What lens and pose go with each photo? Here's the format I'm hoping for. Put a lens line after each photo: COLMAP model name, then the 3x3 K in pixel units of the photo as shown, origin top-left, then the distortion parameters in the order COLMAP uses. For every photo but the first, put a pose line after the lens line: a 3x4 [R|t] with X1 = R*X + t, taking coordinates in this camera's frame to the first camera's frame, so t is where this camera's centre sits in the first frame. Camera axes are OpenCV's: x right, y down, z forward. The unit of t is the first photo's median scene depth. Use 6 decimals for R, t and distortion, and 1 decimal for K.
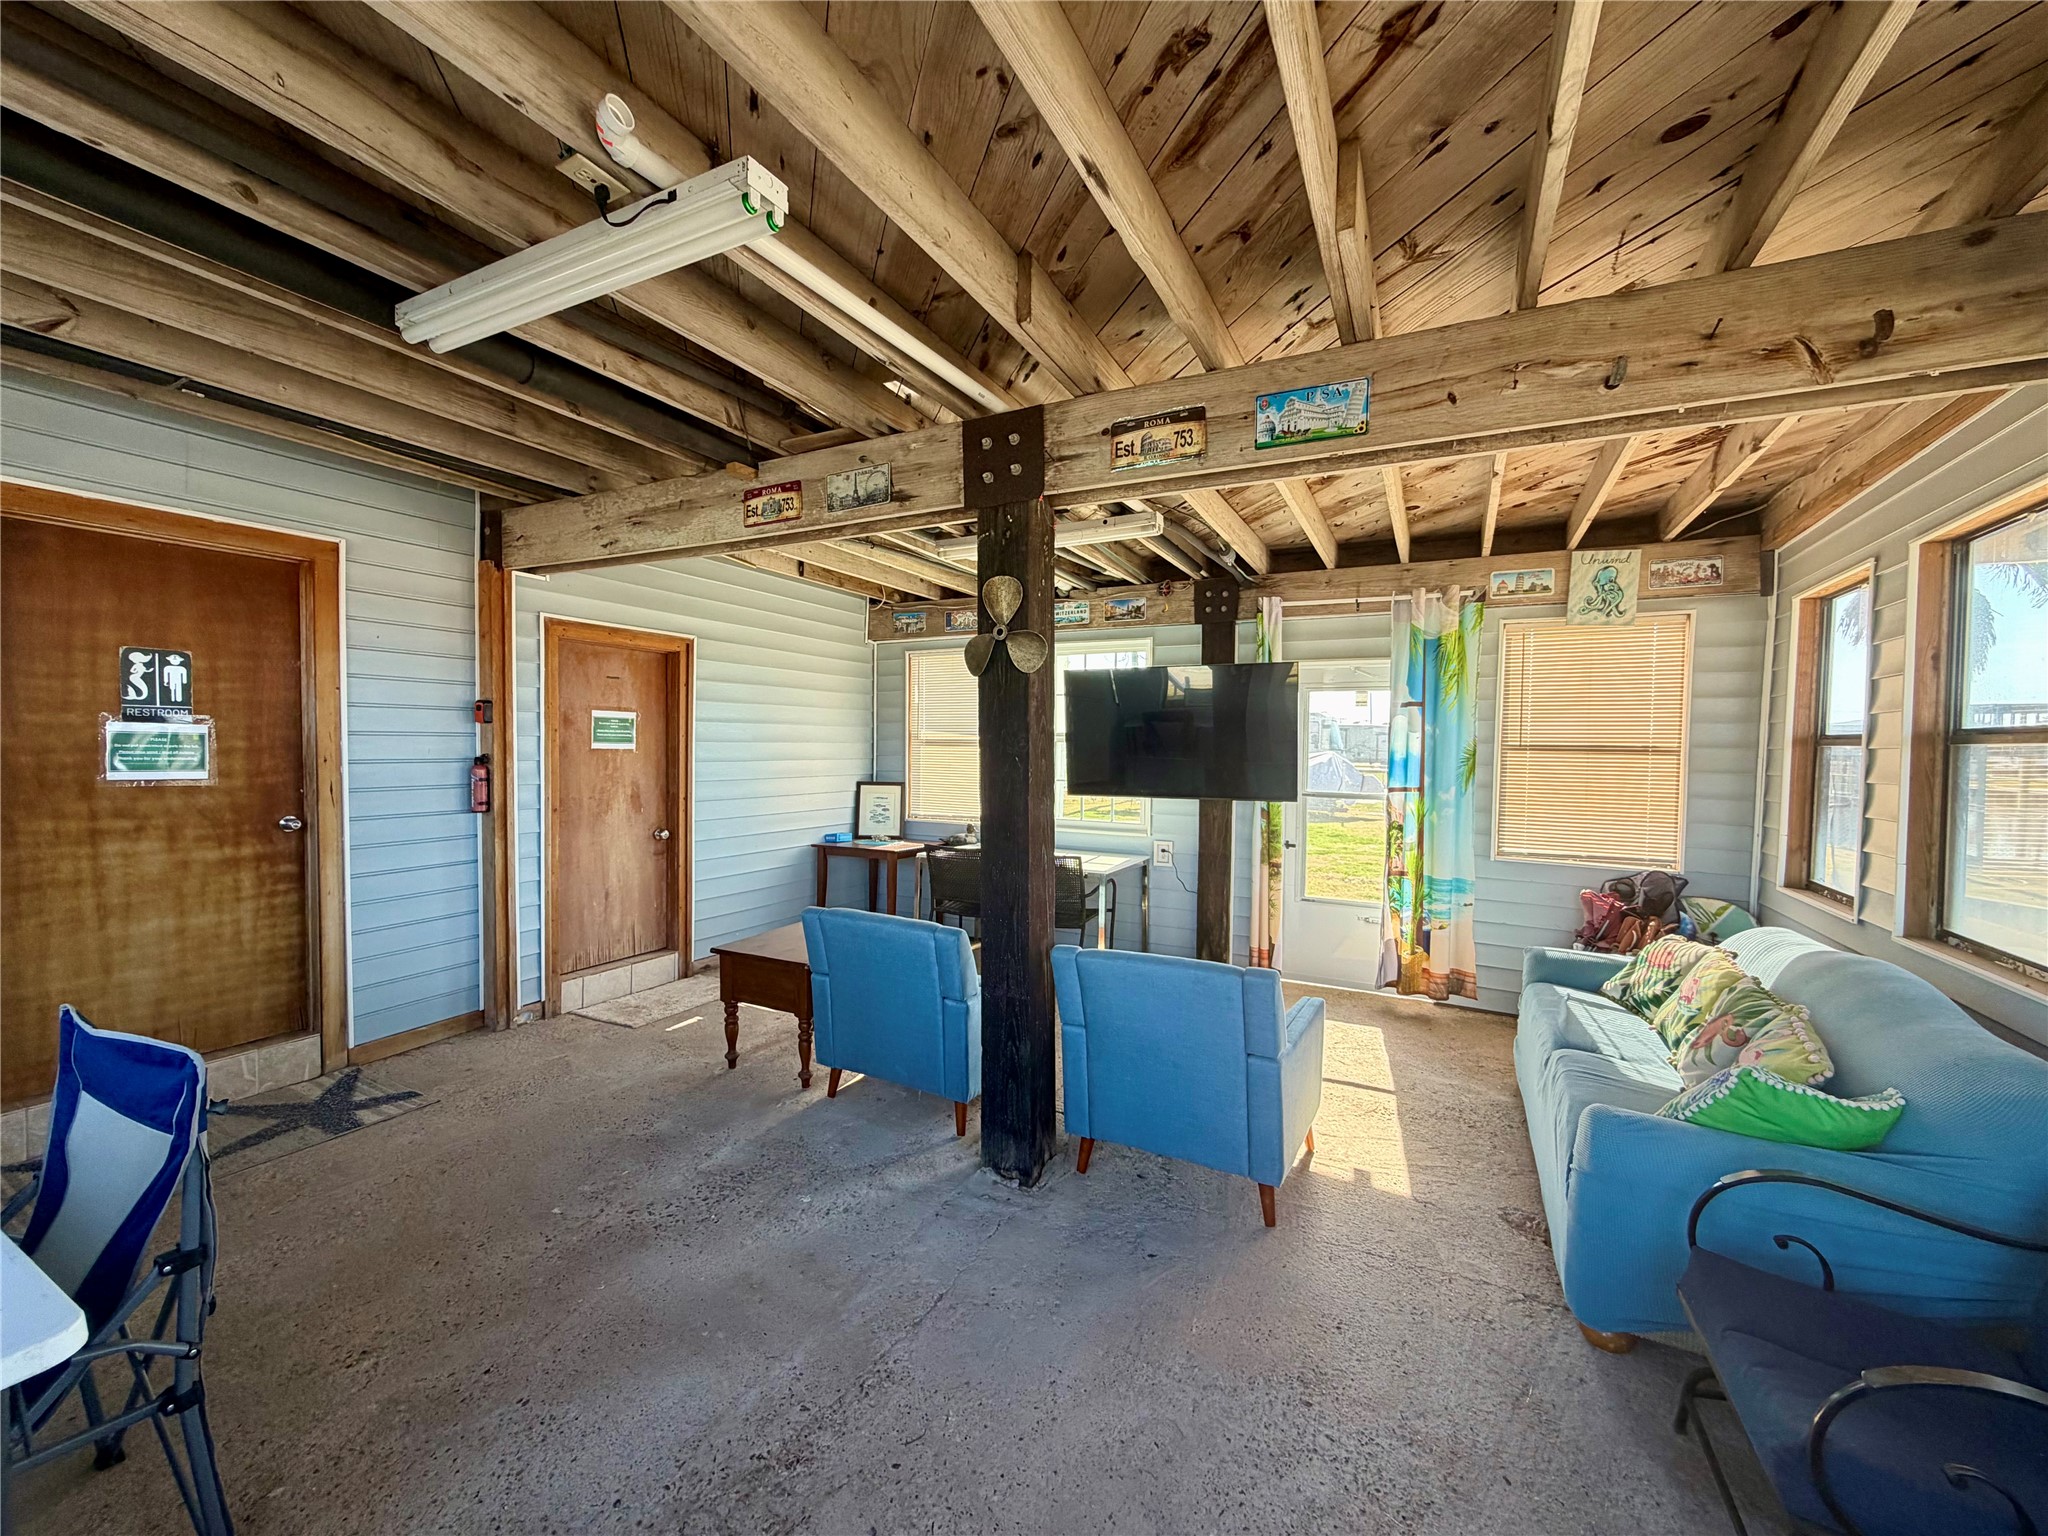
lens RADIAL K [[813.6, 0, 1018.4], [0, 813.6, 771.5], [0, 0, 1]] dist [0.000127, -0.000062]
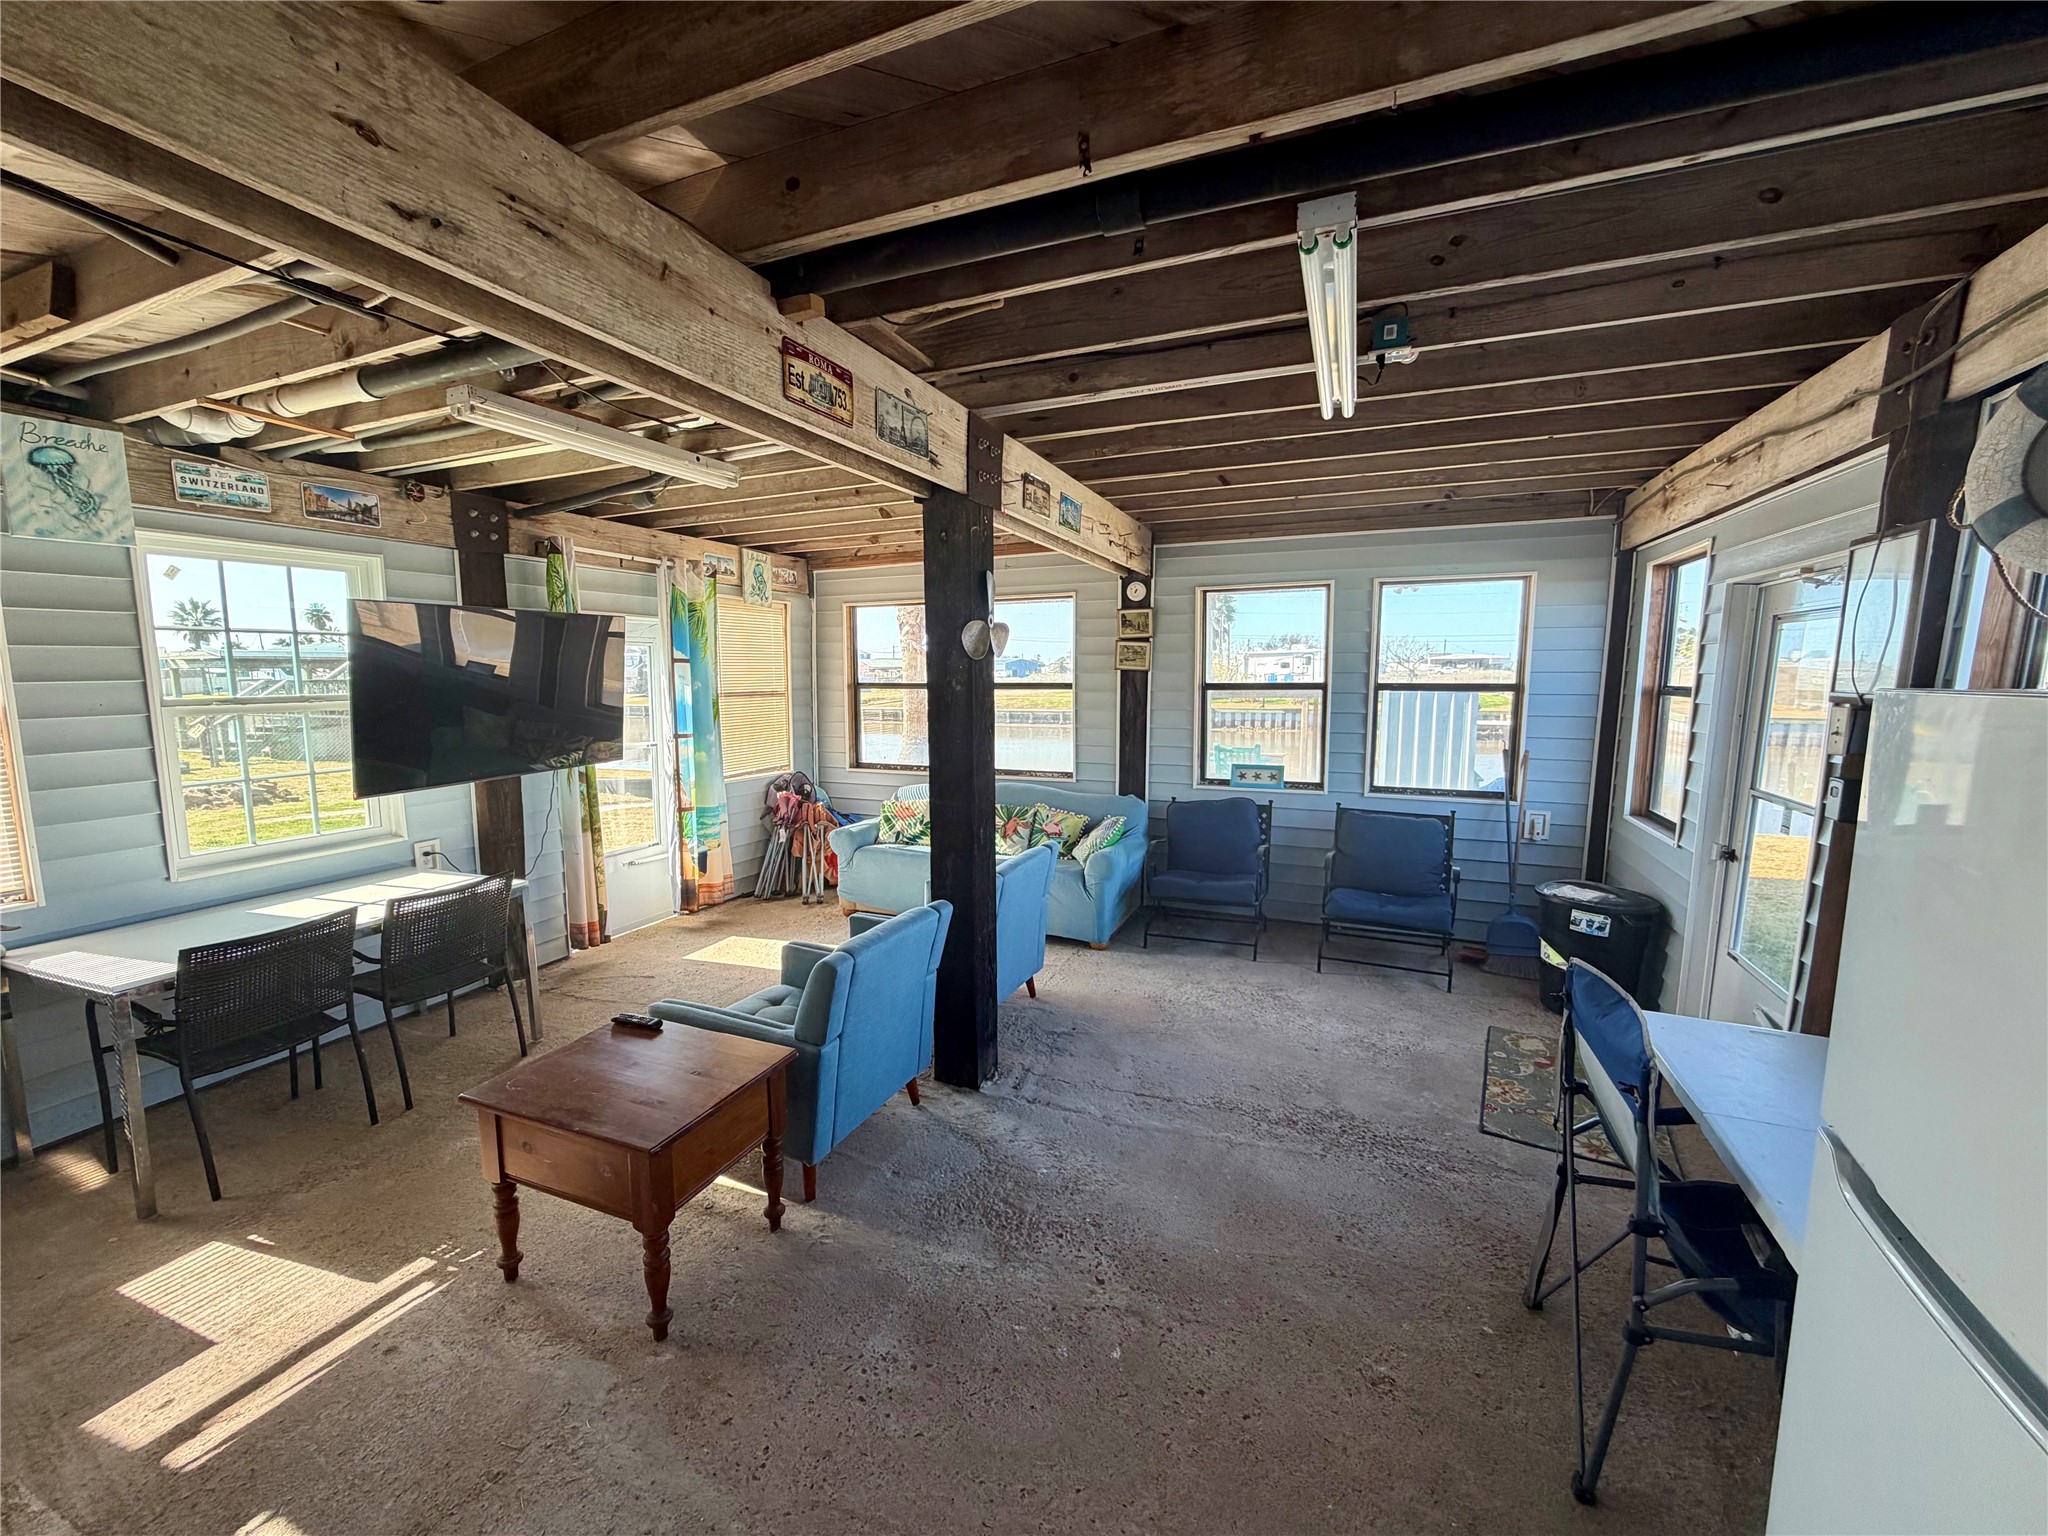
lens RADIAL K [[813.6, 0, 1016.3], [0, 813.6, 772.1], [0, 0, 1]] dist [0.000127, -0.000062]
pose [[-0.076579, -0.138076, 0.987457, -0.838122], [0.037564, 0.989262, 0.141241, -0.086772], [-0.996356, 0.047909, -0.070570, 0.749384]]
